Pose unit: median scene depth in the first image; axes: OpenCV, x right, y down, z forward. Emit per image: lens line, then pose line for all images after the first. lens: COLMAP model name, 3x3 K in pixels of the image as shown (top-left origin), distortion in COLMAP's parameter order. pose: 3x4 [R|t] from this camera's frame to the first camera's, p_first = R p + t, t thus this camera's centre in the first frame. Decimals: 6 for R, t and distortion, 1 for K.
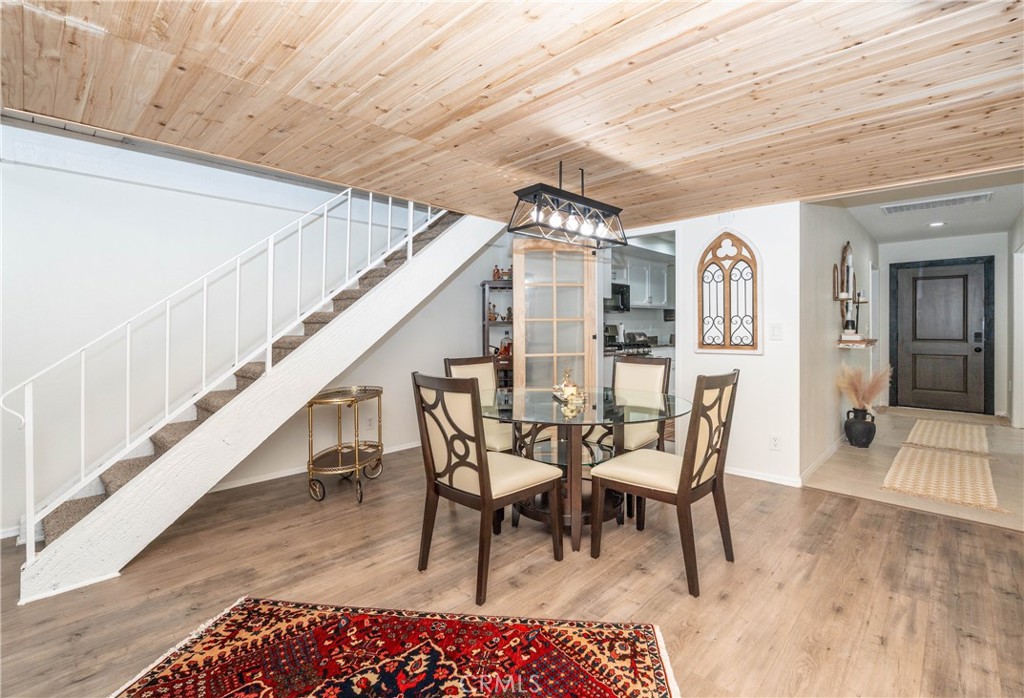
lens RADIAL K [[472.4, 0, 511.8], [0, 472.4, 324.2], [0, 0, 1]] dist [0.000736, 0.000087]
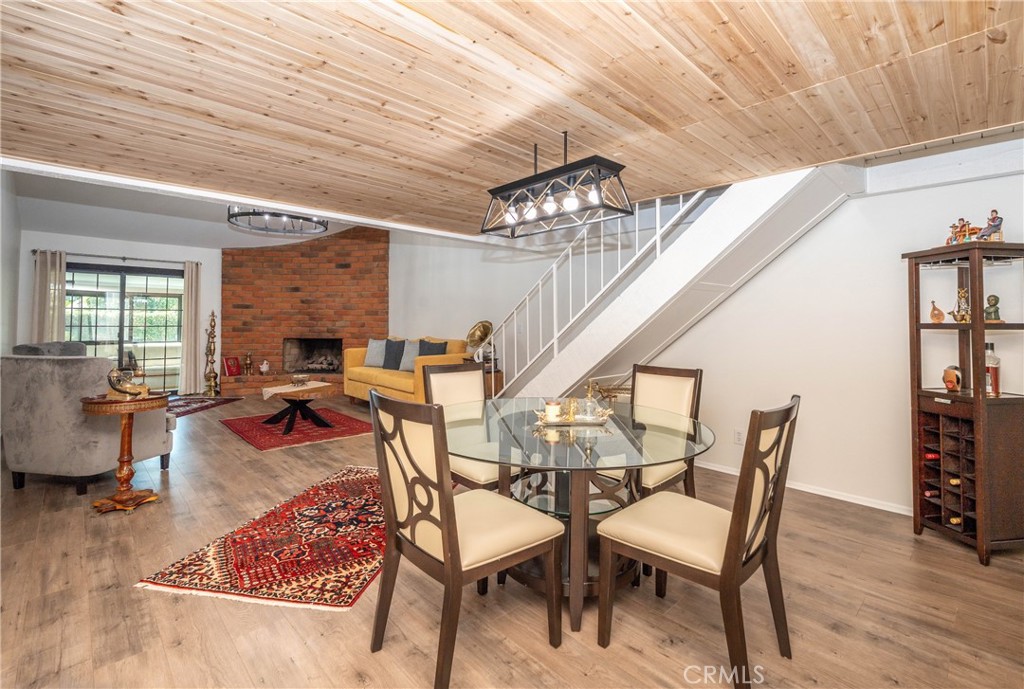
lens RADIAL K [[448.0, 0, 514.4], [0, 448.0, 309.0], [0, 0, 1]] dist [-0.001576, -0.000106]
pose [[-0.031673, -0.026657, -0.999143, 1.414504], [-0.001615, 0.999644, -0.026619, -0.021648], [0.999497, 0.000771, -0.031705, 1.501891]]
